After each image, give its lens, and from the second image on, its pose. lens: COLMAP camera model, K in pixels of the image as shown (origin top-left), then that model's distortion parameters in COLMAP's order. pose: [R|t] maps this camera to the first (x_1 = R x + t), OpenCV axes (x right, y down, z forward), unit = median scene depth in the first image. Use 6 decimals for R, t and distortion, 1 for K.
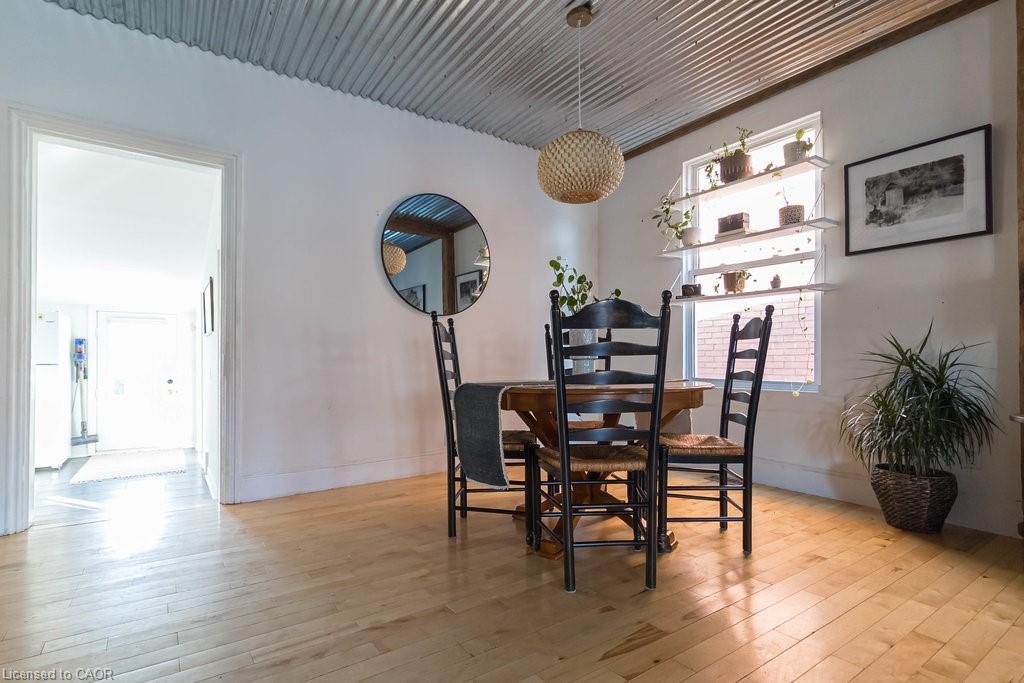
lens RADIAL K [[503.0, 0, 514.8], [0, 503.0, 360.8], [0, 0, 1]] dist [-0.000406, -0.000339]
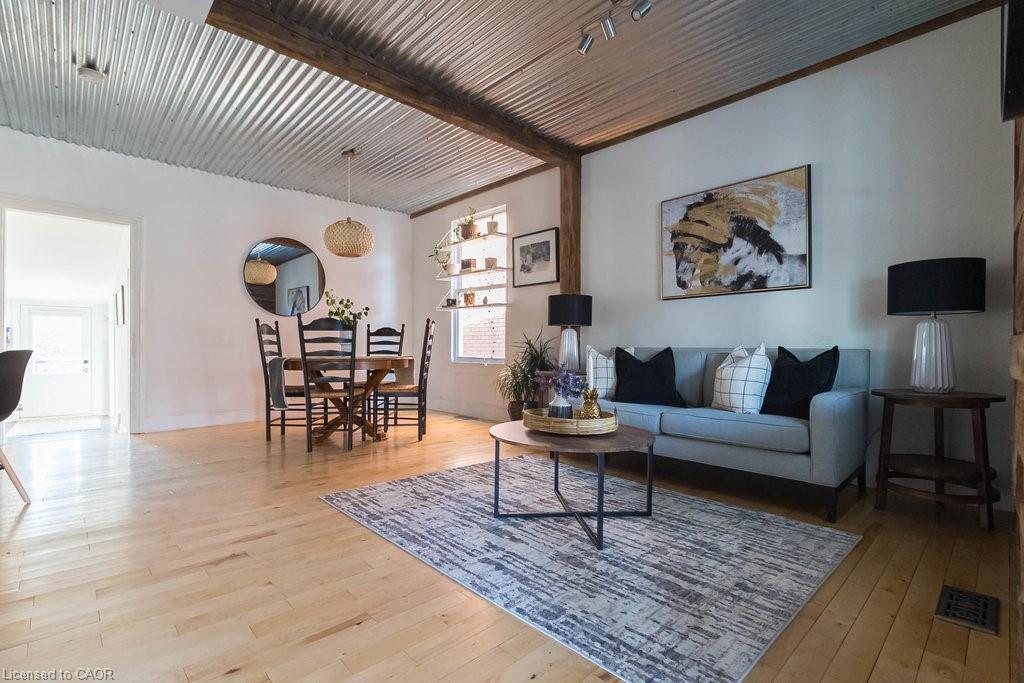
lens RADIAL K [[470.1, 0, 509.0], [0, 470.1, 349.0], [0, 0, 1]] dist [-0.001380, -0.000304]
pose [[0.989359, 0.001615, 0.145485, 0.369499], [-0.002434, 0.999982, 0.005453, 0.001281], [-0.145474, -0.005749, 0.989345, -0.617435]]
